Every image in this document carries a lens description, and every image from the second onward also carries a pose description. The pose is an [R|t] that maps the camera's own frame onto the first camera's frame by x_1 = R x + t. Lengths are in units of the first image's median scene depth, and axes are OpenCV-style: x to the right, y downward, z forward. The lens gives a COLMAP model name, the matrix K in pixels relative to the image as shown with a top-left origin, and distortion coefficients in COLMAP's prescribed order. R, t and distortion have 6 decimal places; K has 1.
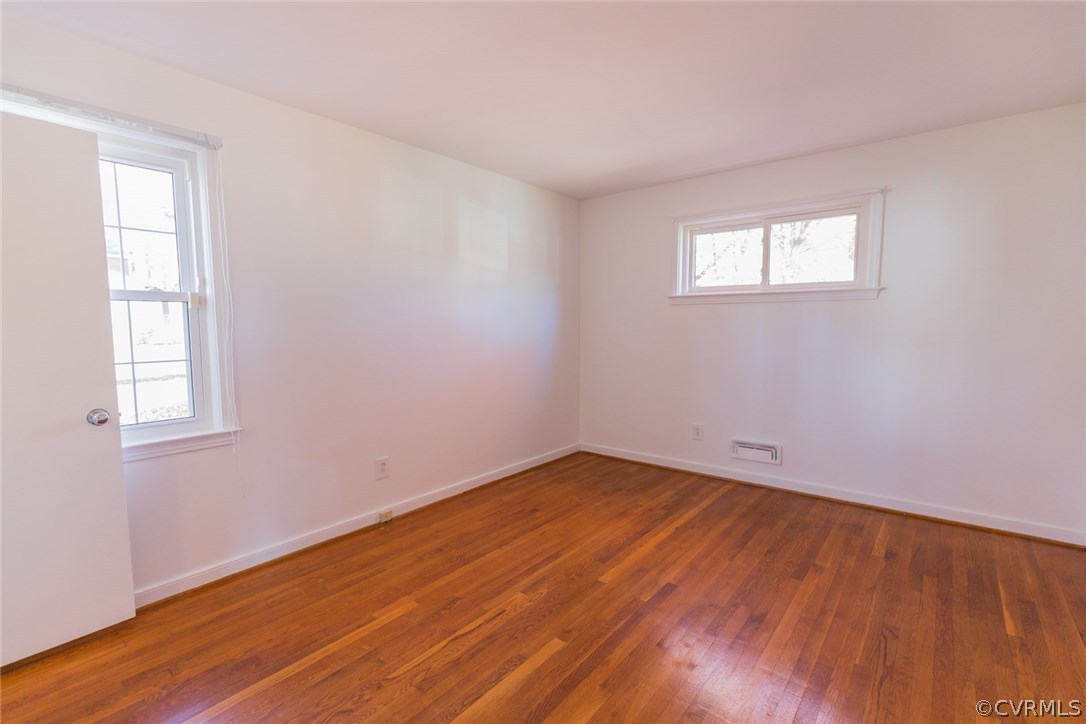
lens RADIAL K [[498.1, 0, 550.4], [0, 498.1, 362.9], [0, 0, 1]] dist [0.004298, -0.002892]
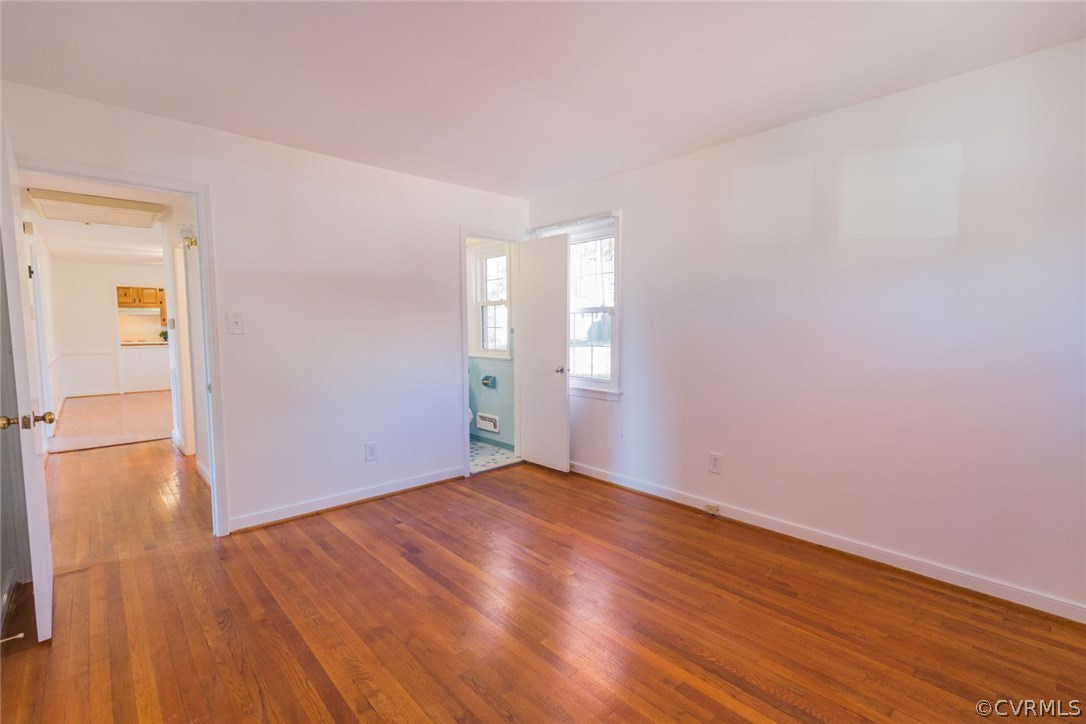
lens RADIAL K [[498.1, 0, 548.6], [0, 498.1, 361.9], [0, 0, 1]] dist [0.004298, -0.002892]
pose [[-0.158234, 0.074317, -0.984601, 0.951426], [-0.078473, 0.993063, 0.087567, -0.083638], [0.984278, 0.091120, -0.151305, 1.031336]]
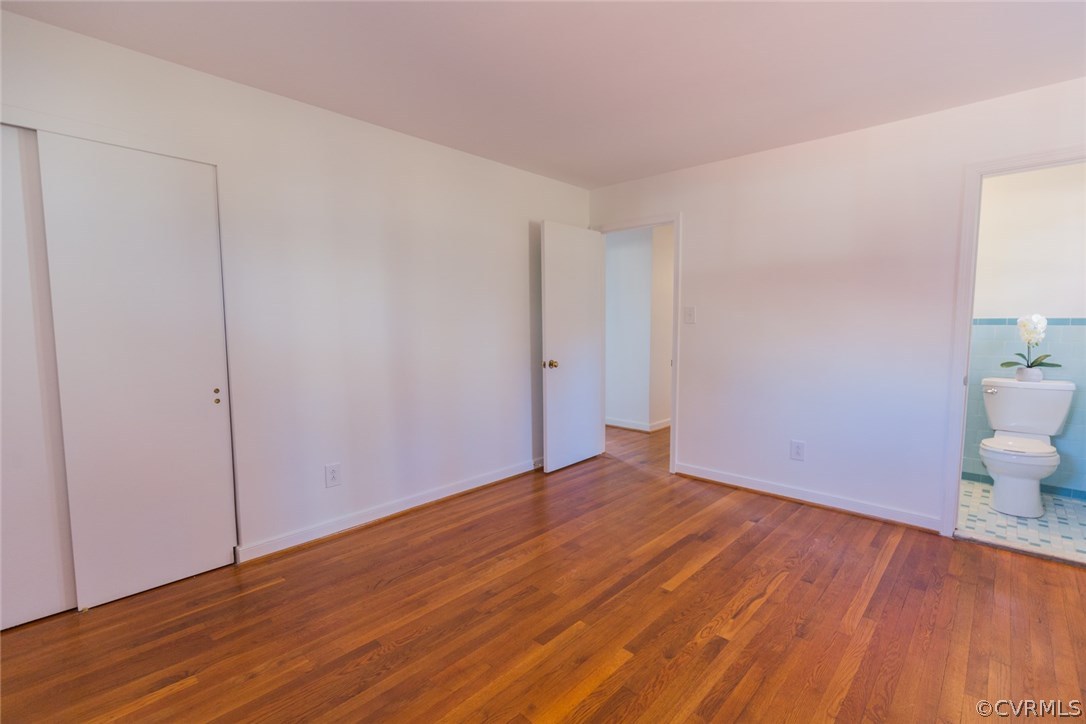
lens RADIAL K [[498.1, 0, 541.1], [0, 498.1, 361.9], [0, 0, 1]] dist [0.004298, -0.002892]
pose [[-0.996104, 0.000404, 0.088187, 0.170661], [0.015178, 0.985853, 0.166924, -0.133460], [-0.086872, 0.167612, -0.982018, 1.706229]]
